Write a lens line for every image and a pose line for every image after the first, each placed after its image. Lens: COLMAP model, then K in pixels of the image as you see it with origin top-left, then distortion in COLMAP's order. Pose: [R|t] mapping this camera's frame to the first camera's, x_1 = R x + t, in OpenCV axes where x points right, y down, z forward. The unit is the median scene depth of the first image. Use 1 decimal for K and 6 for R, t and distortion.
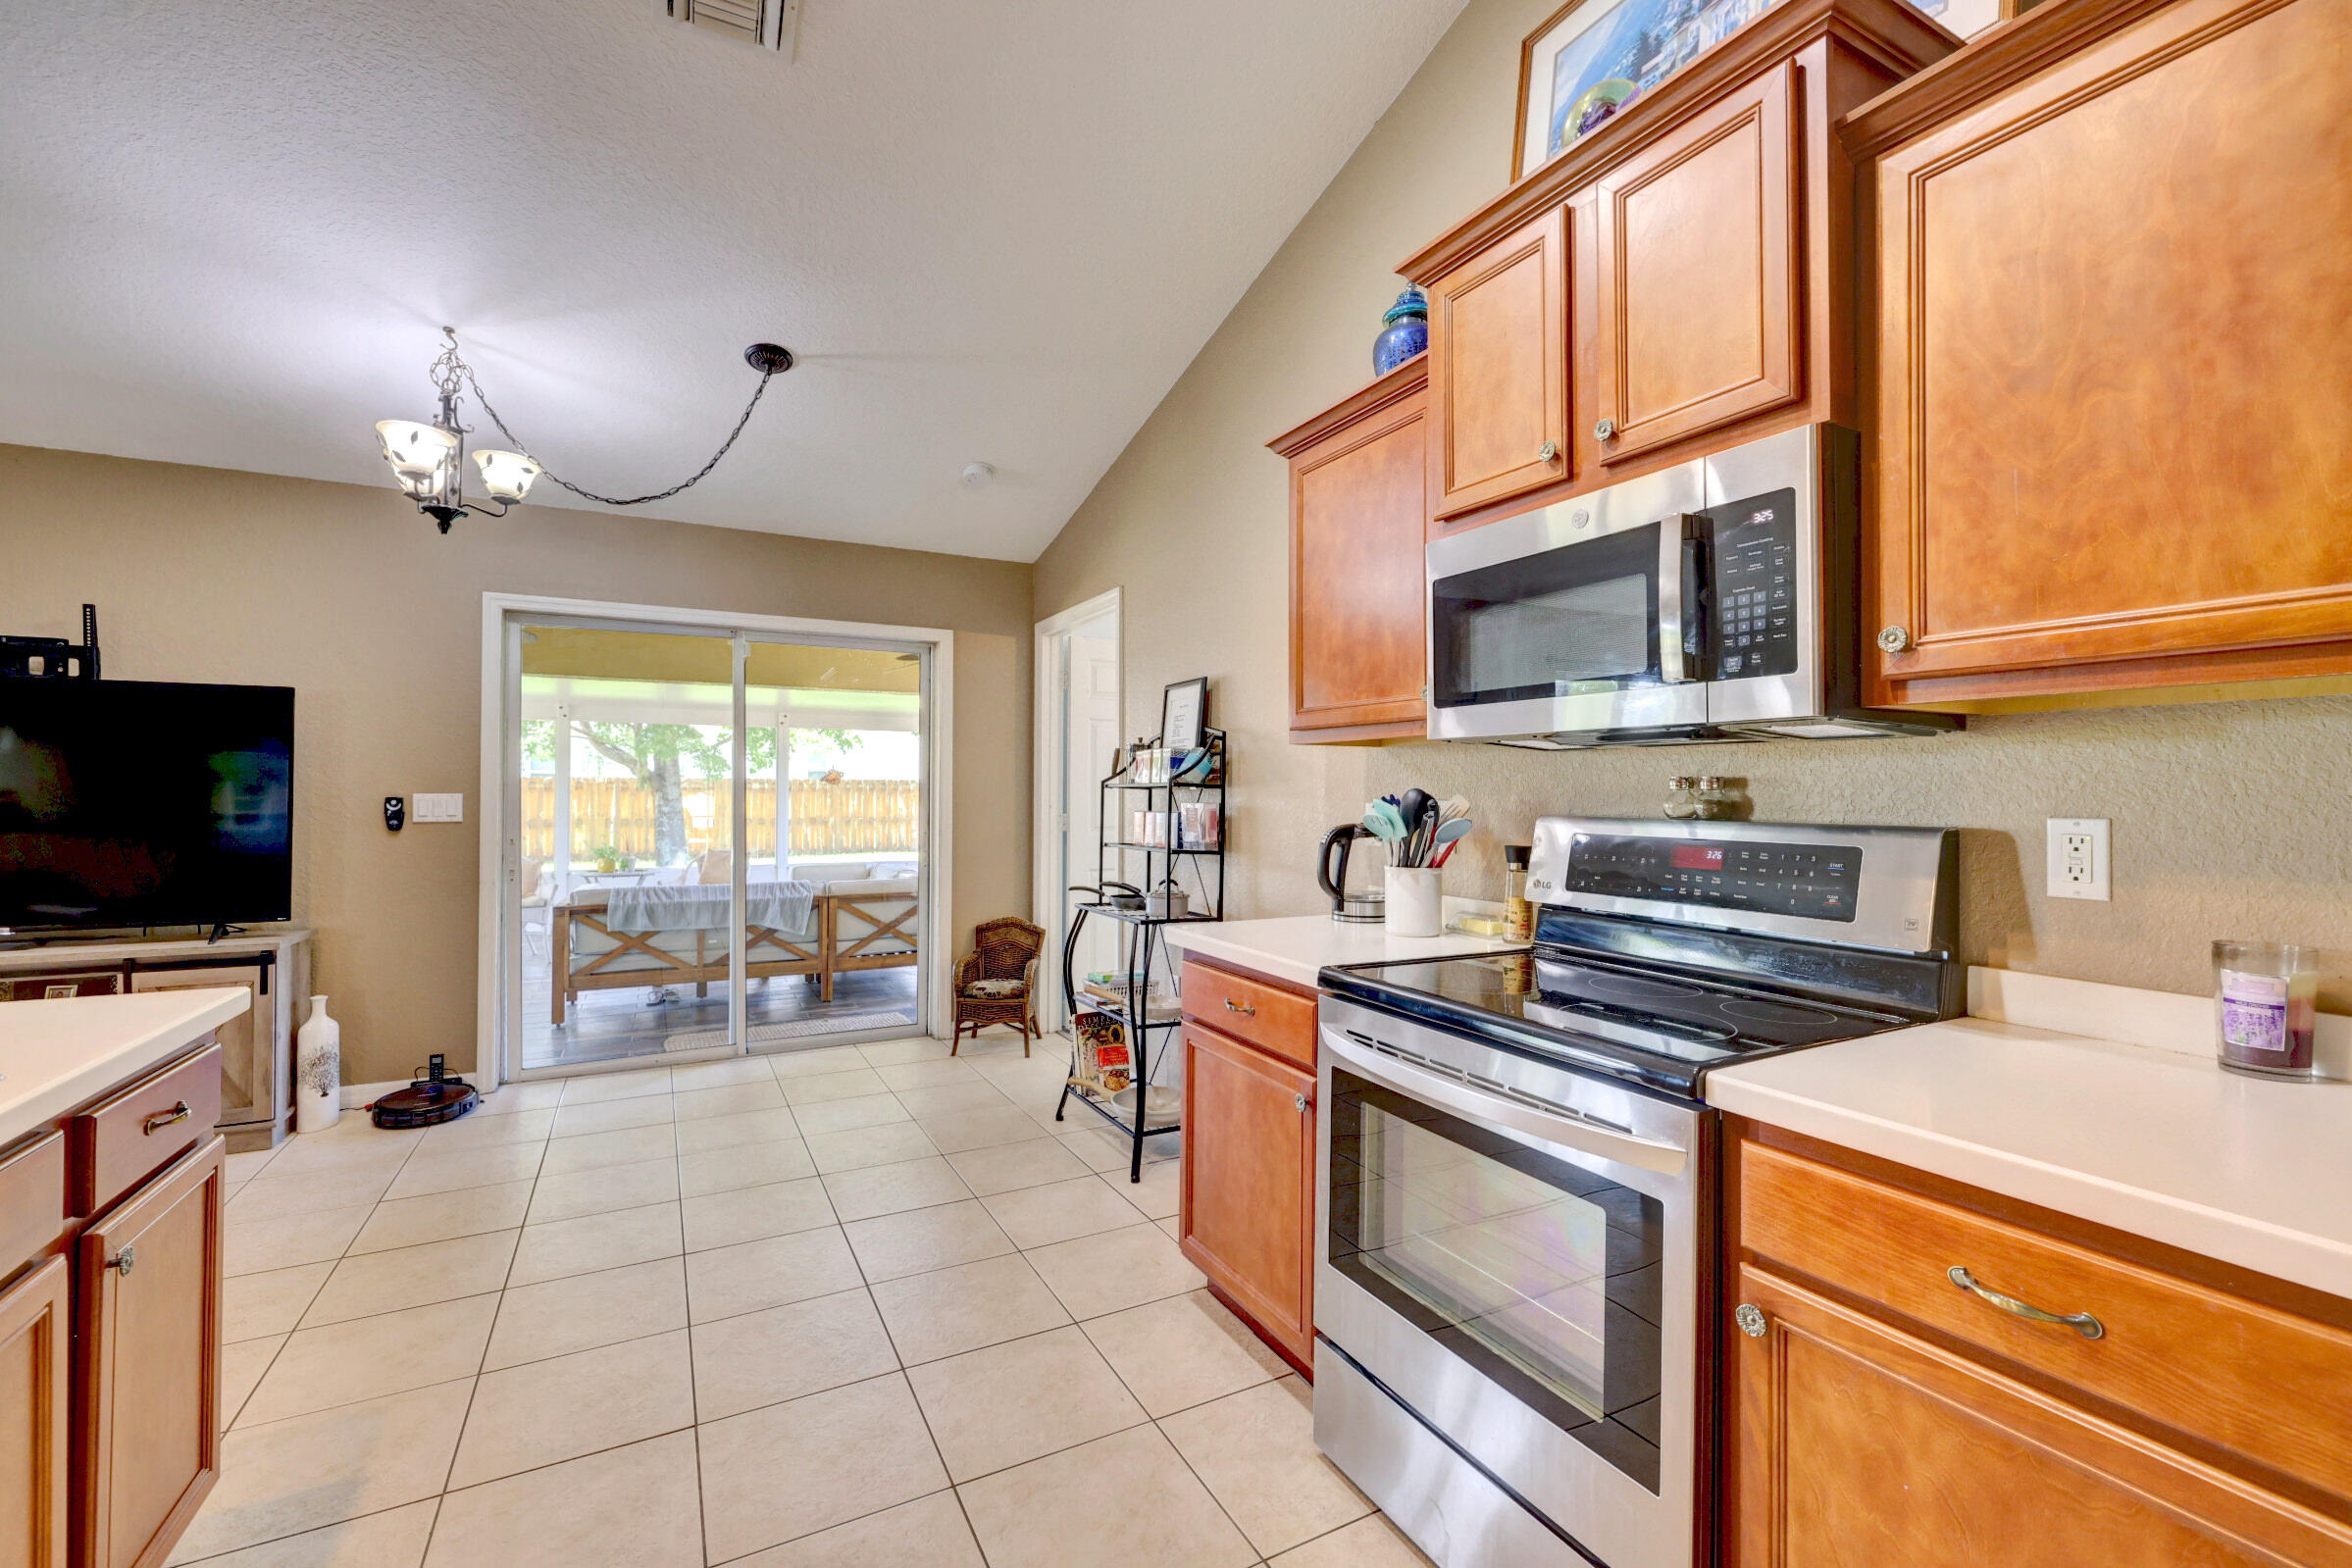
lens RADIAL K [[974.4, 0, 1174.7], [0, 974.4, 785.1], [0, 0, 1]] dist [-0.002834, 0.000145]
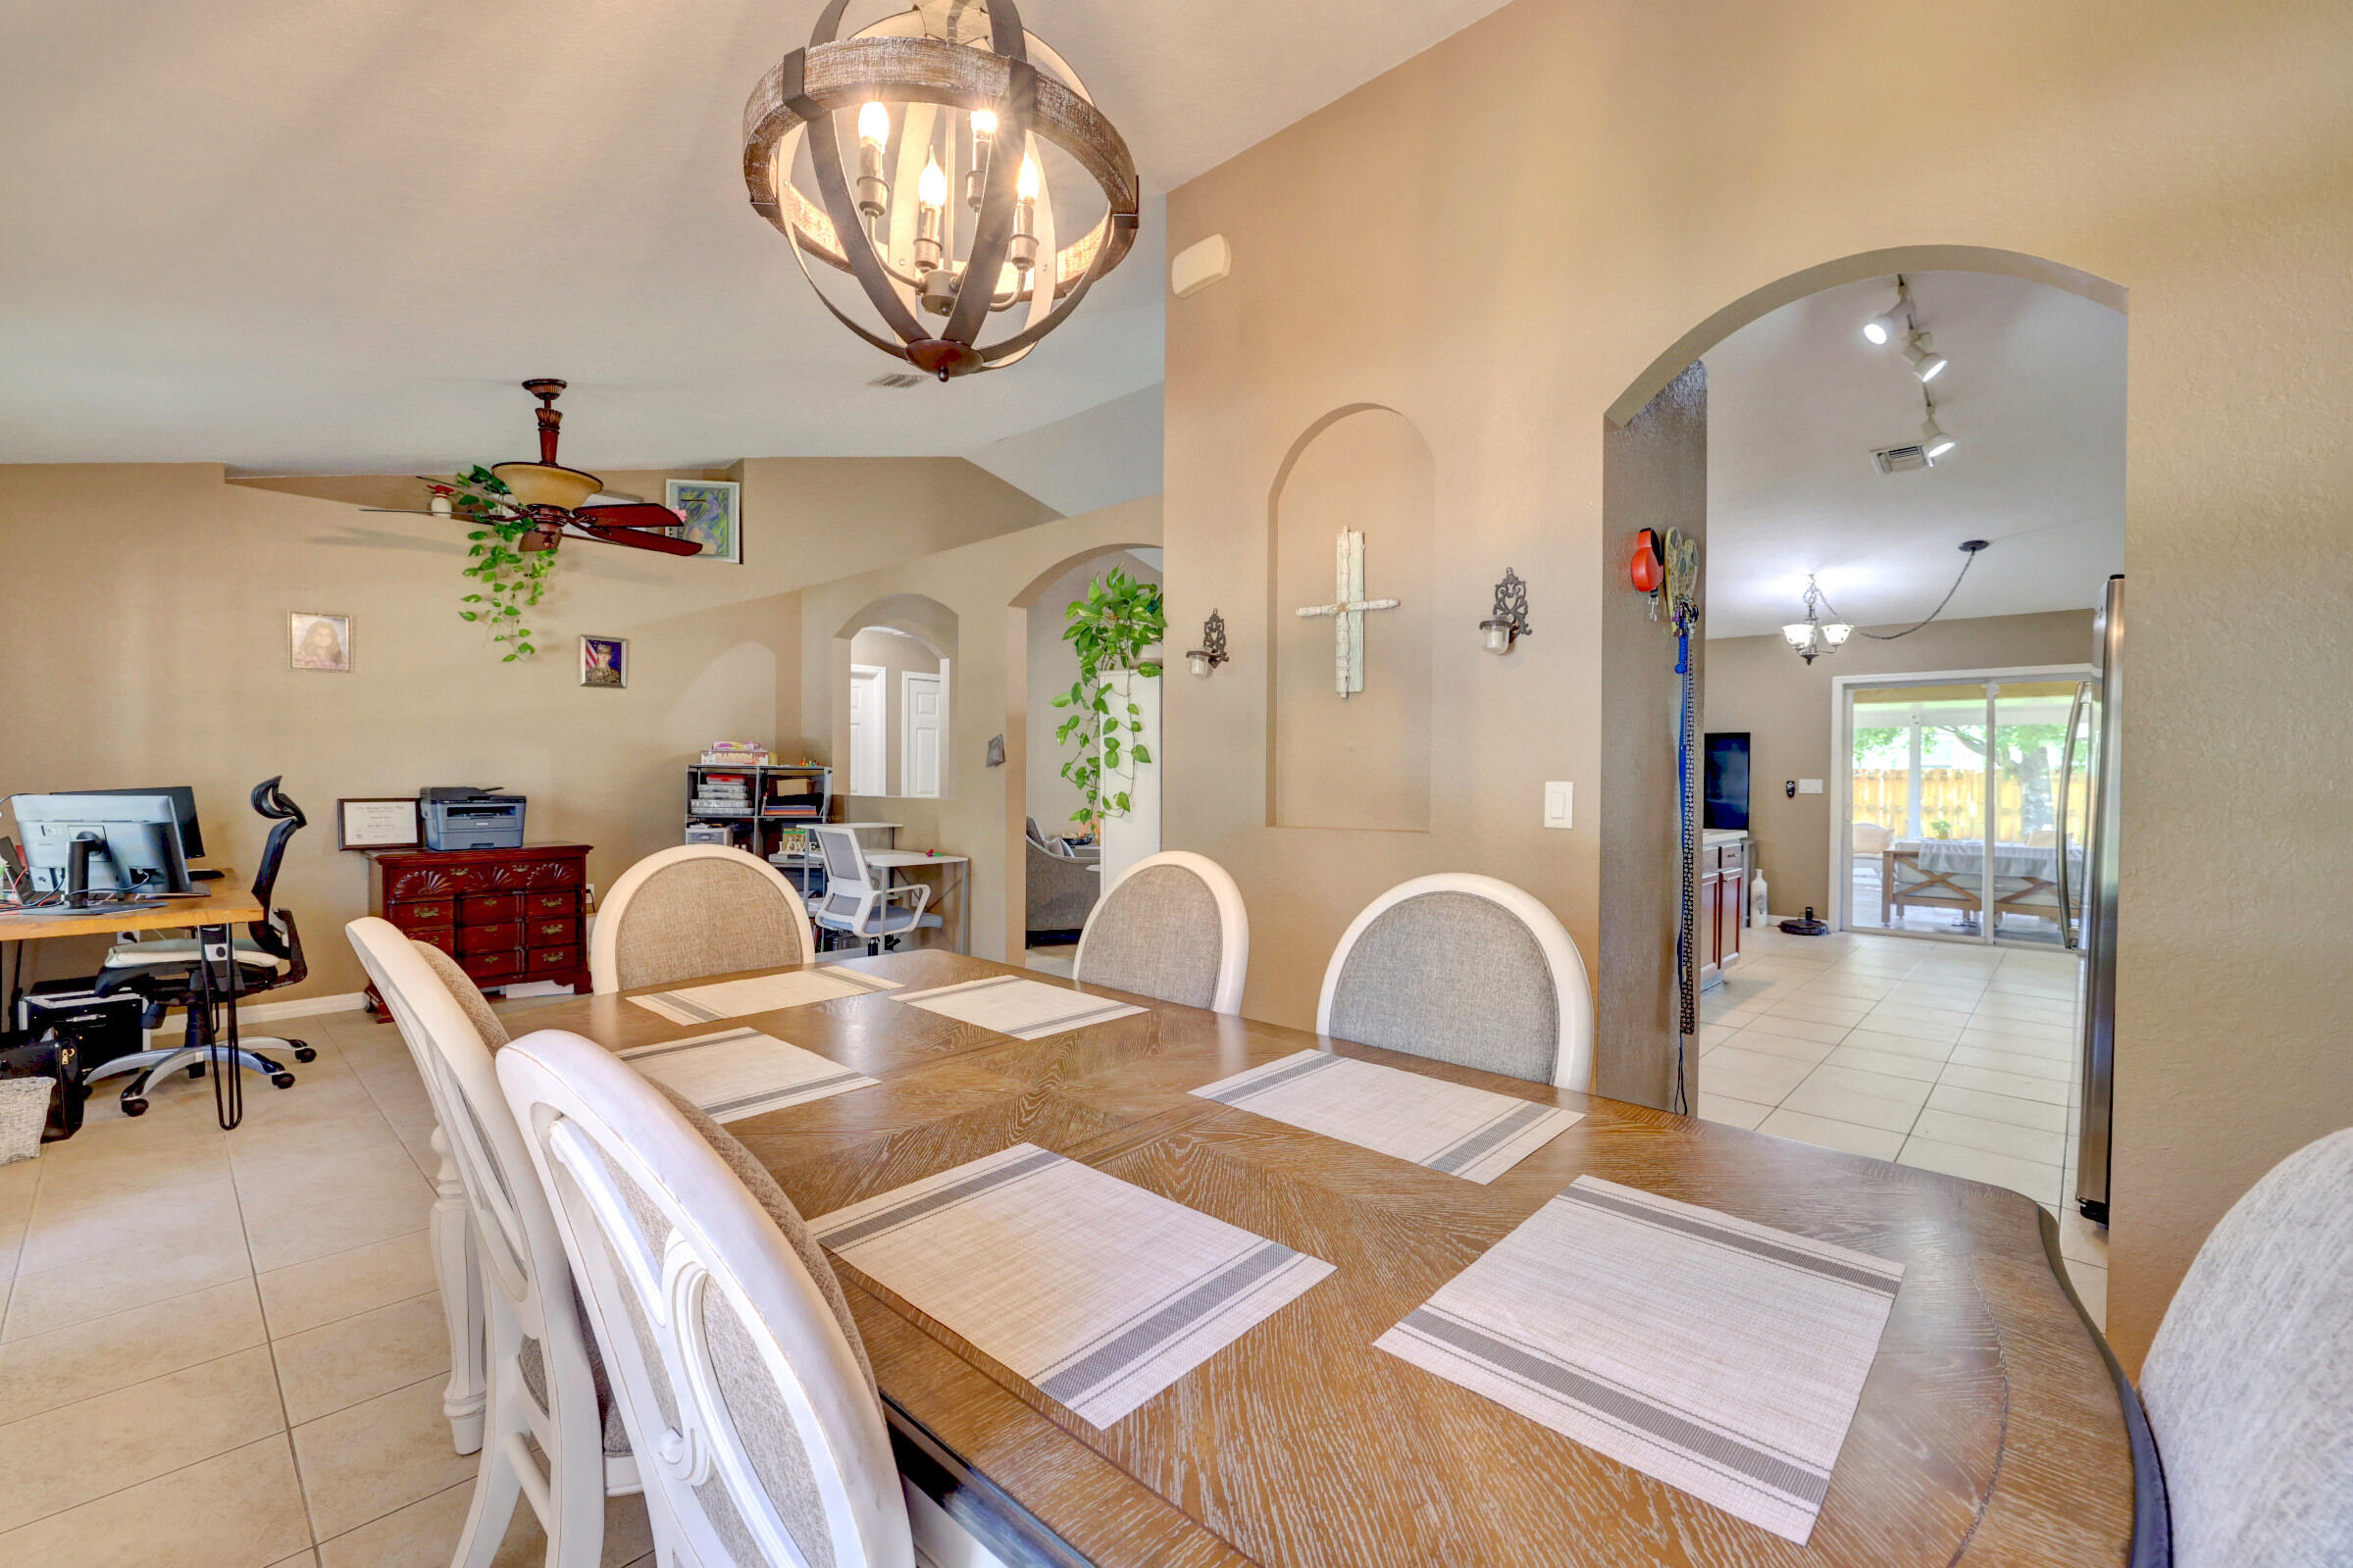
lens RADIAL K [[974.8, 0, 1186.3], [0, 974.8, 783.1], [0, 0, 1]] dist [-0.002834, 0.000145]
pose [[0.320070, 0.008192, -0.947359, 0.798206], [-0.000880, 0.999965, 0.008350, 0.000705], [0.947394, -0.001839, 0.320066, -0.940798]]
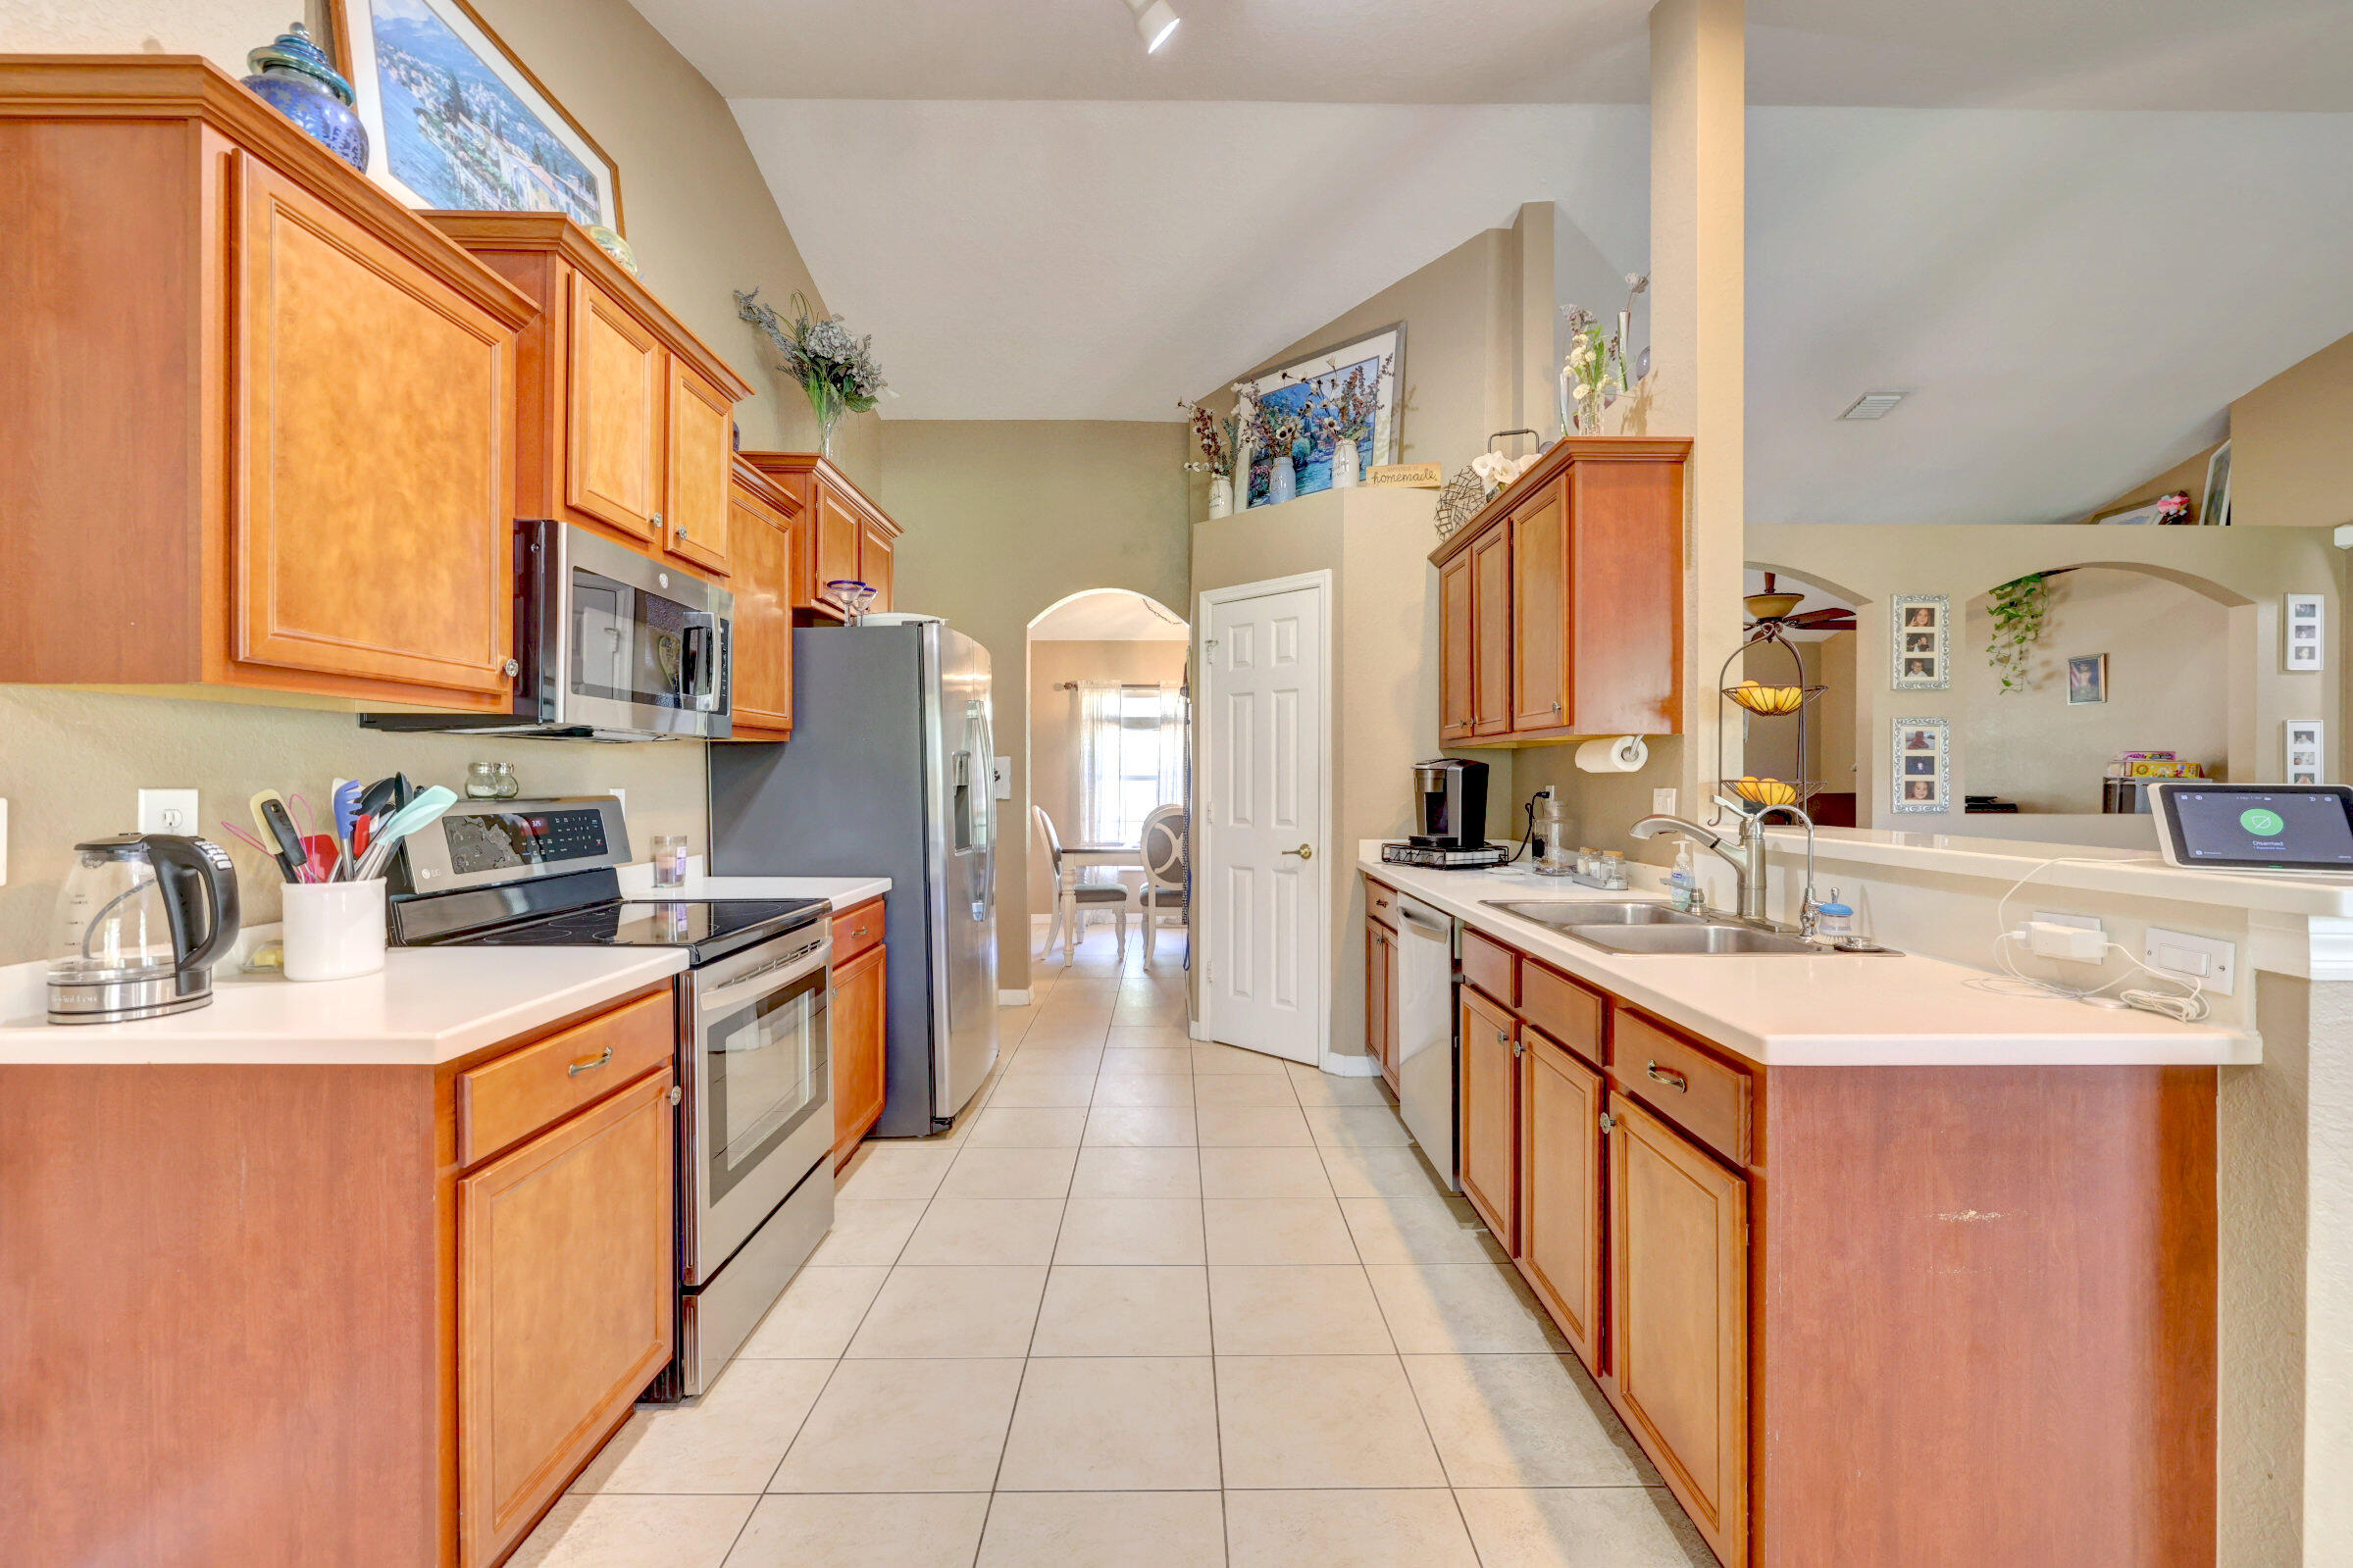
lens RADIAL K [[974.8, 0, 1180.4], [0, 974.8, 785.5], [0, 0, 1]] dist [-0.002834, 0.000145]
pose [[-0.885579, -0.008720, 0.464406, -0.393409], [-0.007808, 0.999962, 0.003887, 0.003868], [-0.464422, -0.000184, -0.885614, 0.840623]]
